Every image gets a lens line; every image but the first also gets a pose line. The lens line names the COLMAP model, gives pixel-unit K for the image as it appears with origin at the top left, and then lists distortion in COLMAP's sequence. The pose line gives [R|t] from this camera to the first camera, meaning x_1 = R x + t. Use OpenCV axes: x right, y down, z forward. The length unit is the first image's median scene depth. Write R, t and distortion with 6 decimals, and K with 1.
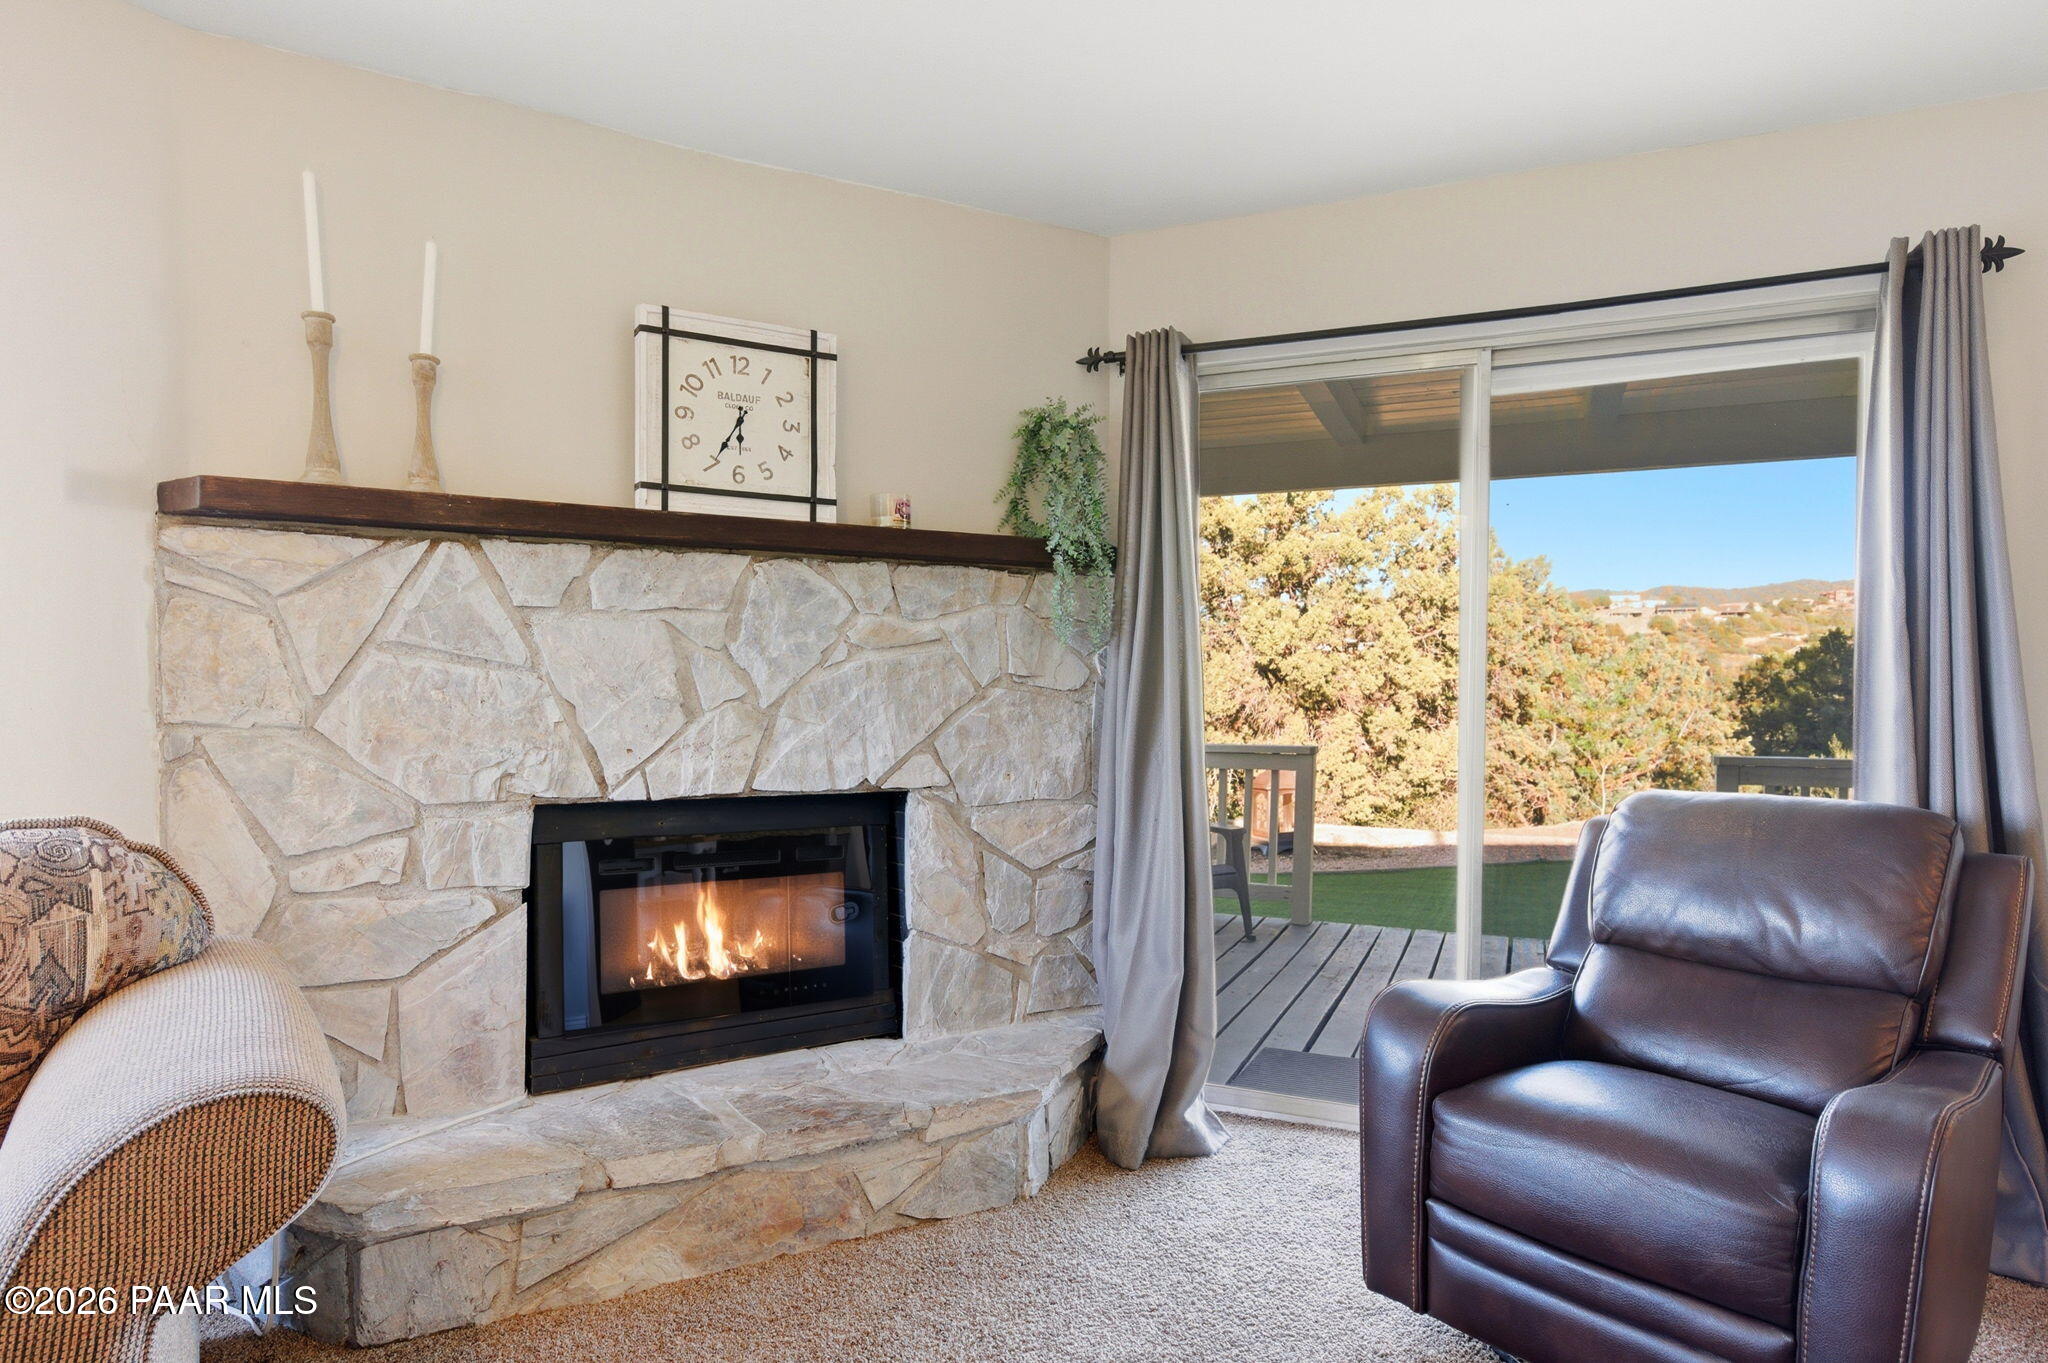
lens RADIAL K [[1220.6, 0, 1026.0], [0, 1220.6, 694.3], [0, 0, 1]] dist [-0.003241, -0.001069]
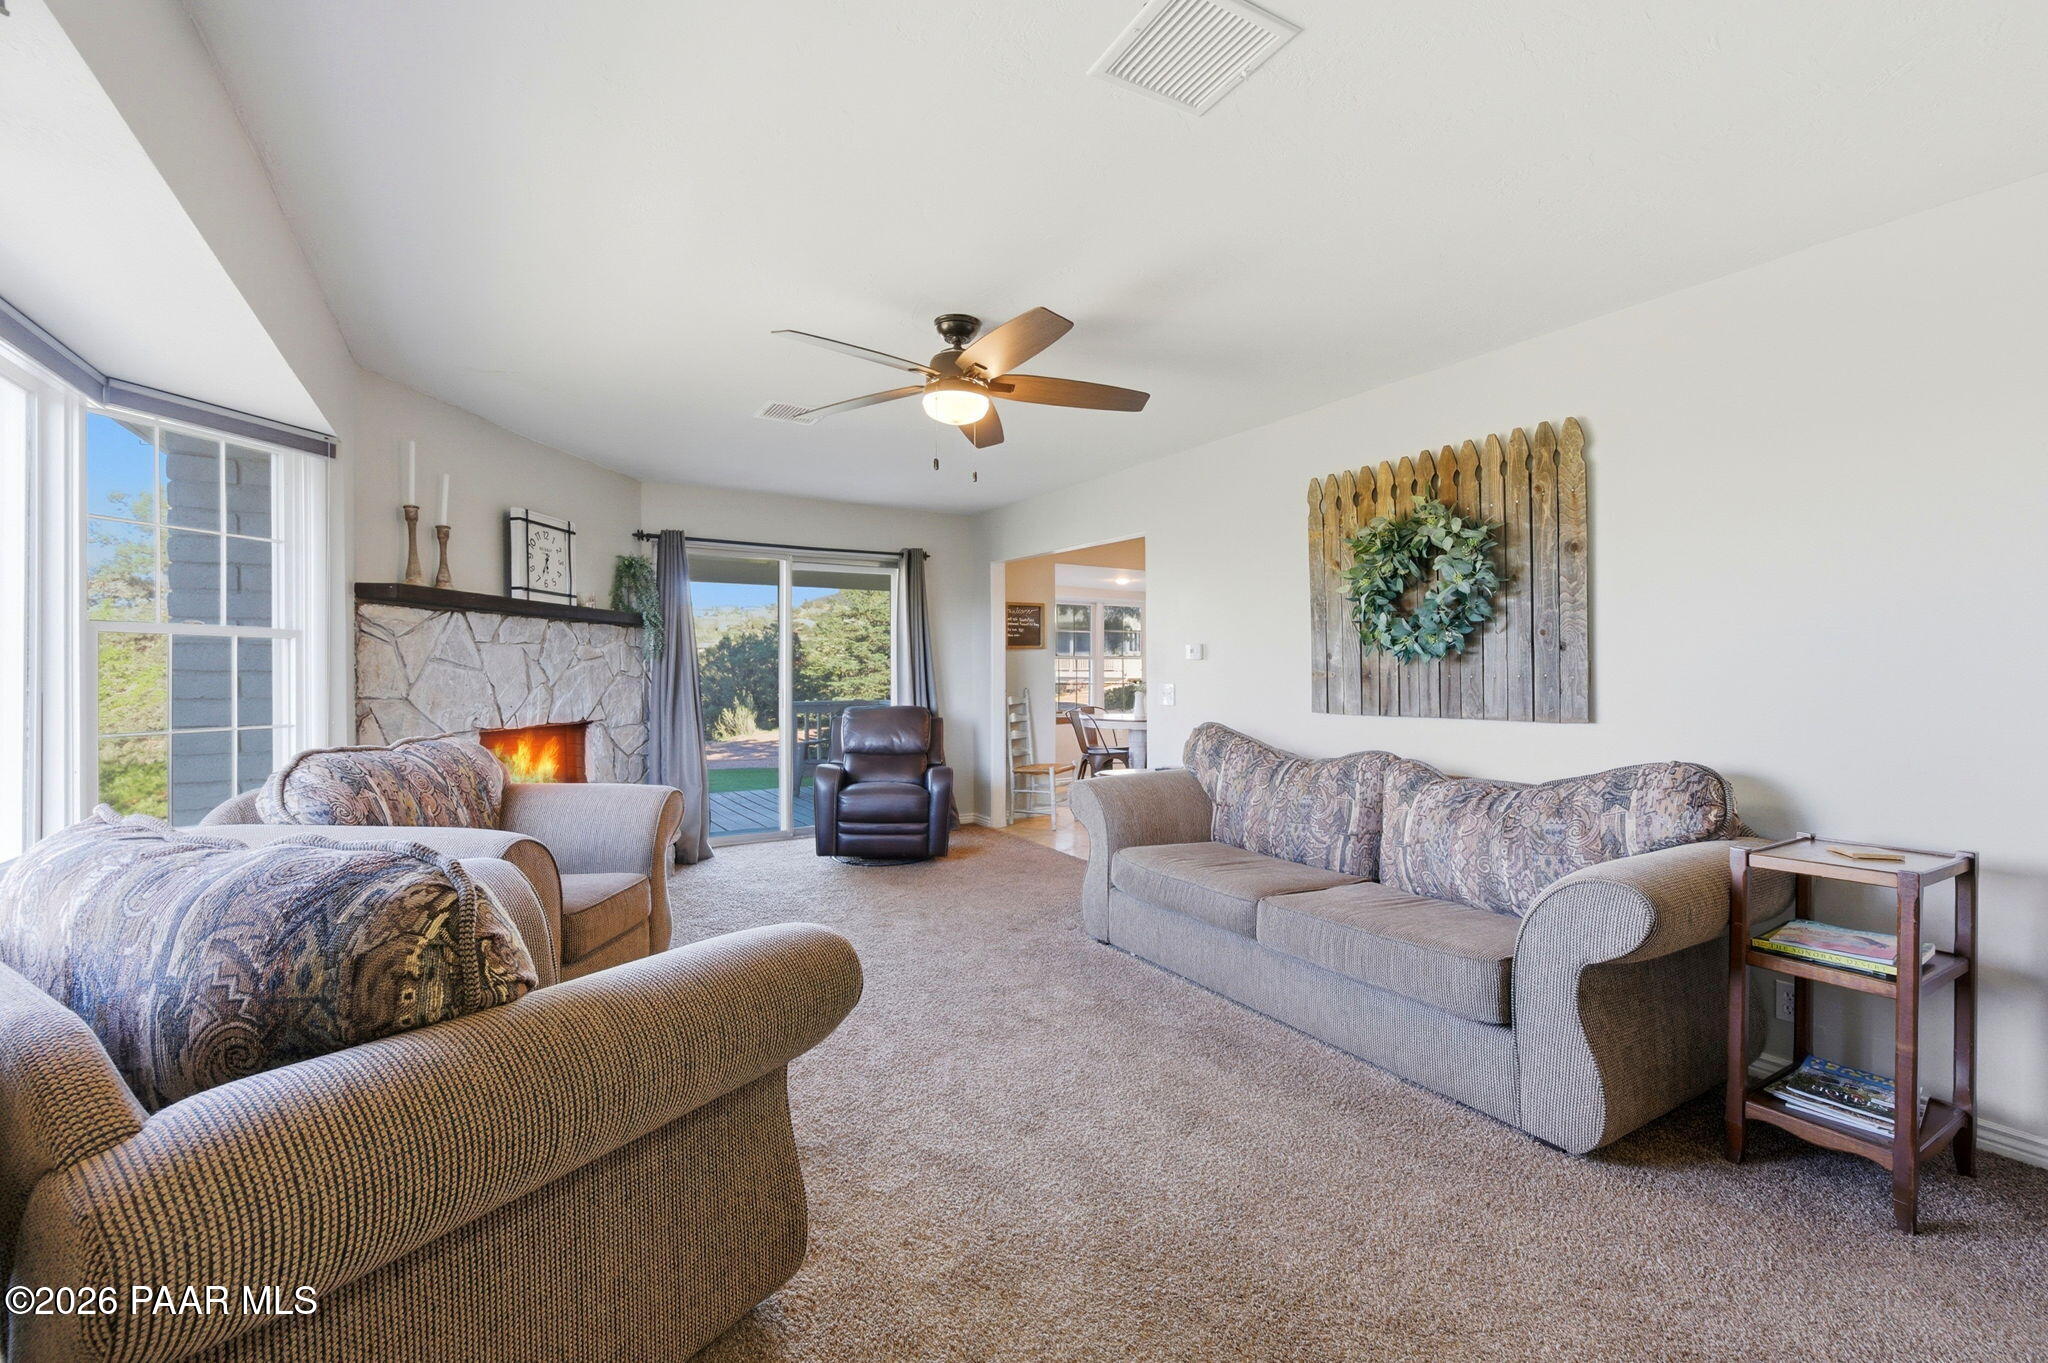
lens RADIAL K [[899.1, 0, 1021.0], [0, 899.1, 665.0], [0, 0, 1]] dist [0.000502, -0.000597]
pose [[0.574829, 0.000306, 0.818274, -1.125914], [0.009433, 0.999931, -0.007001, -0.009162], [-0.818219, 0.011743, 0.574786, -0.699219]]
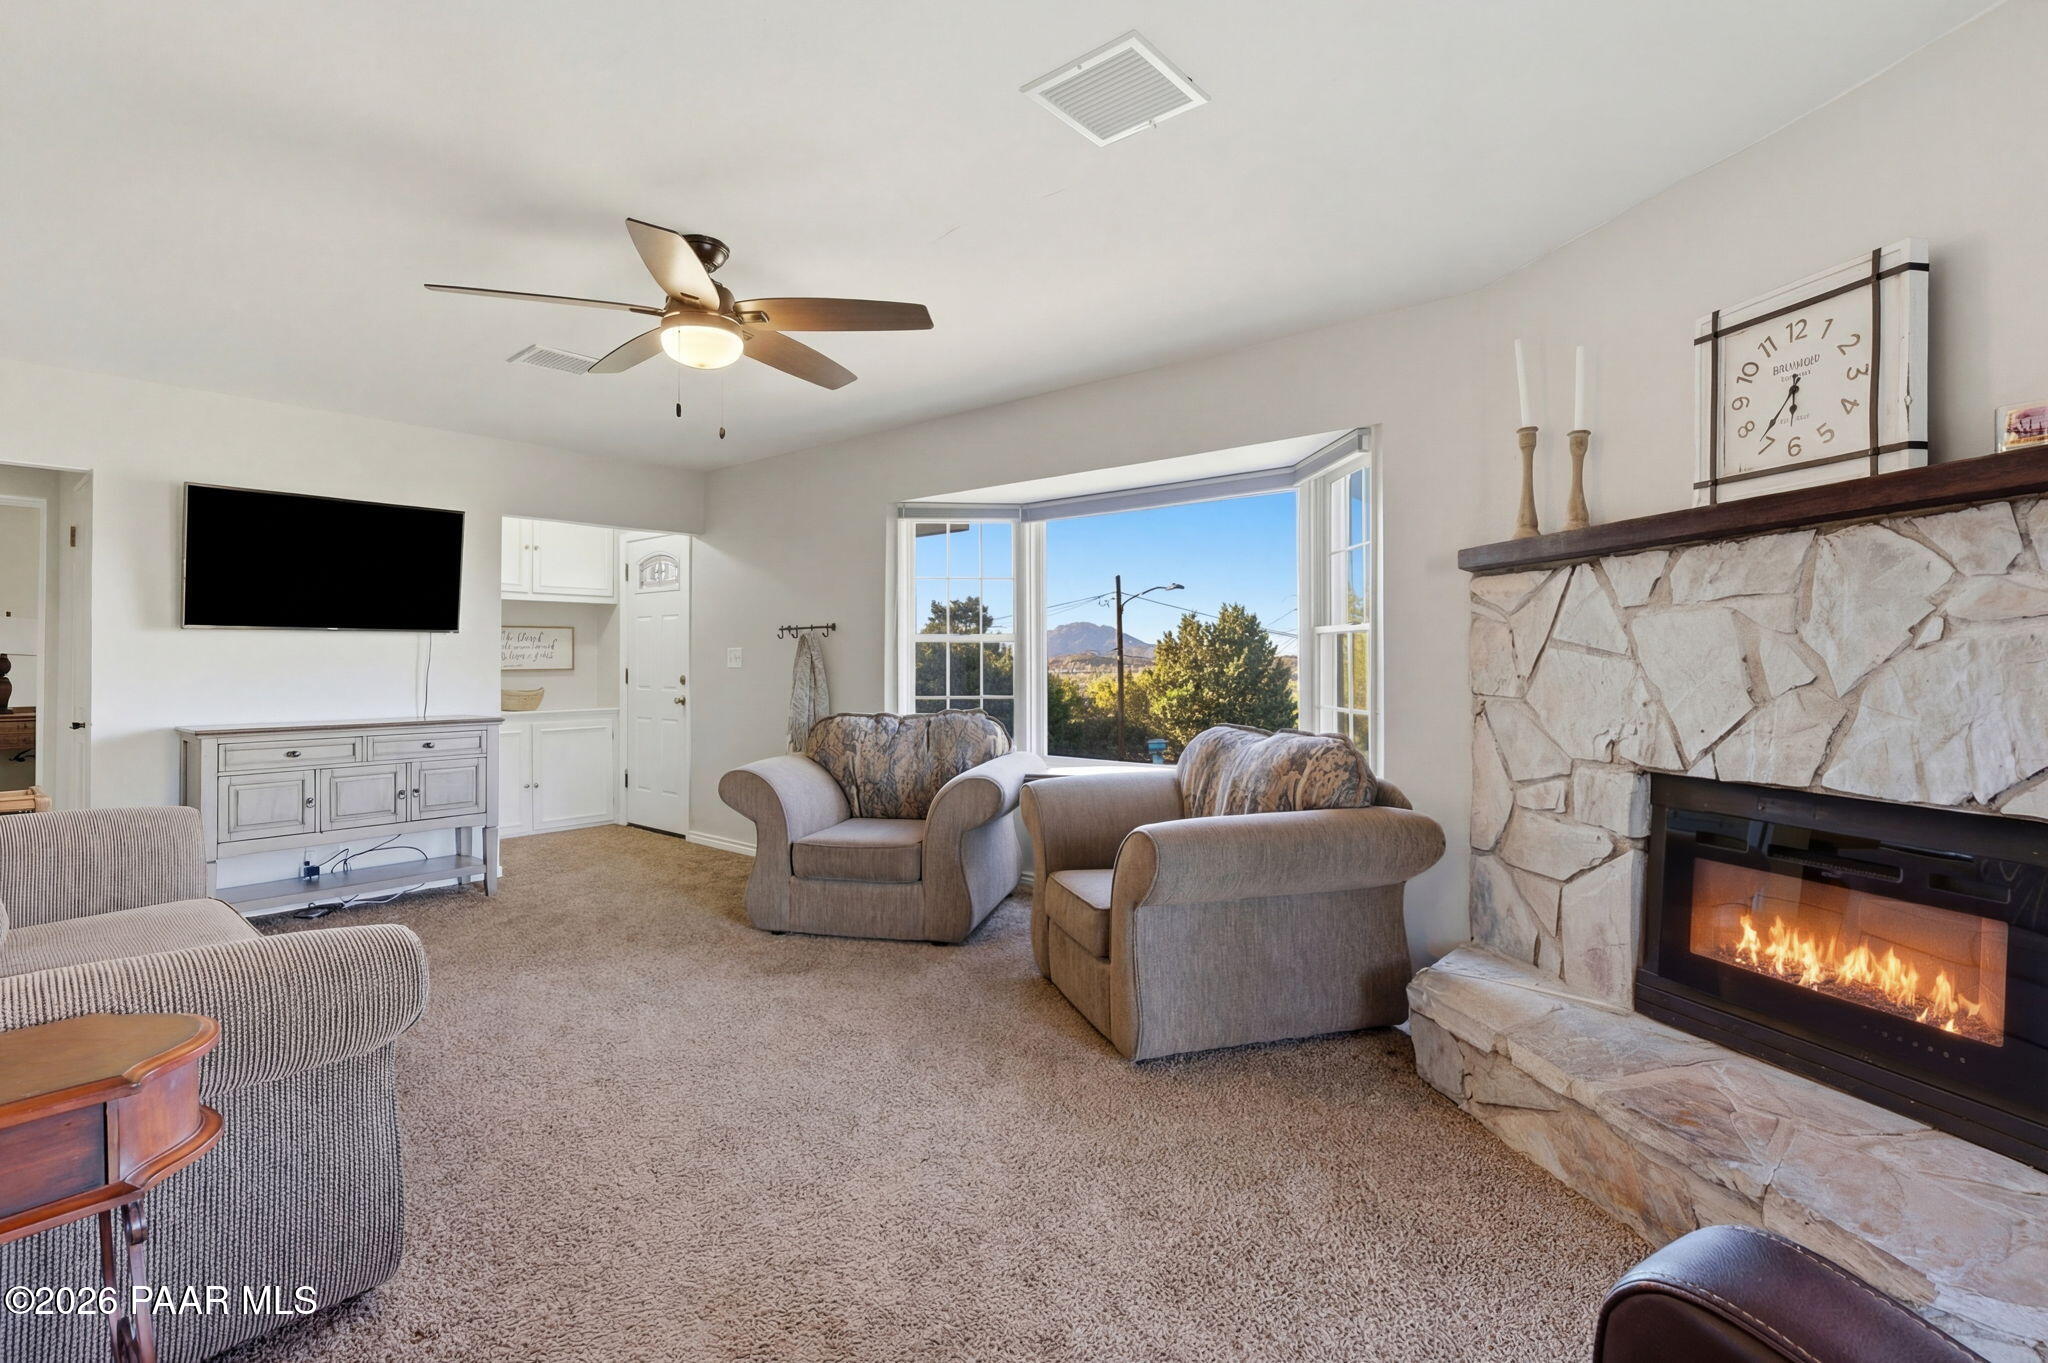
lens RADIAL K [[927.1, 0, 1027.8], [0, 927.1, 644.2], [0, 0, 1]] dist [-0.000419, -0.000186]
pose [[-0.275309, -0.027611, -0.960959, 0.626016], [-0.006670, 0.999618, -0.026811, -0.005066], [0.961333, -0.000972, -0.275388, 0.645620]]
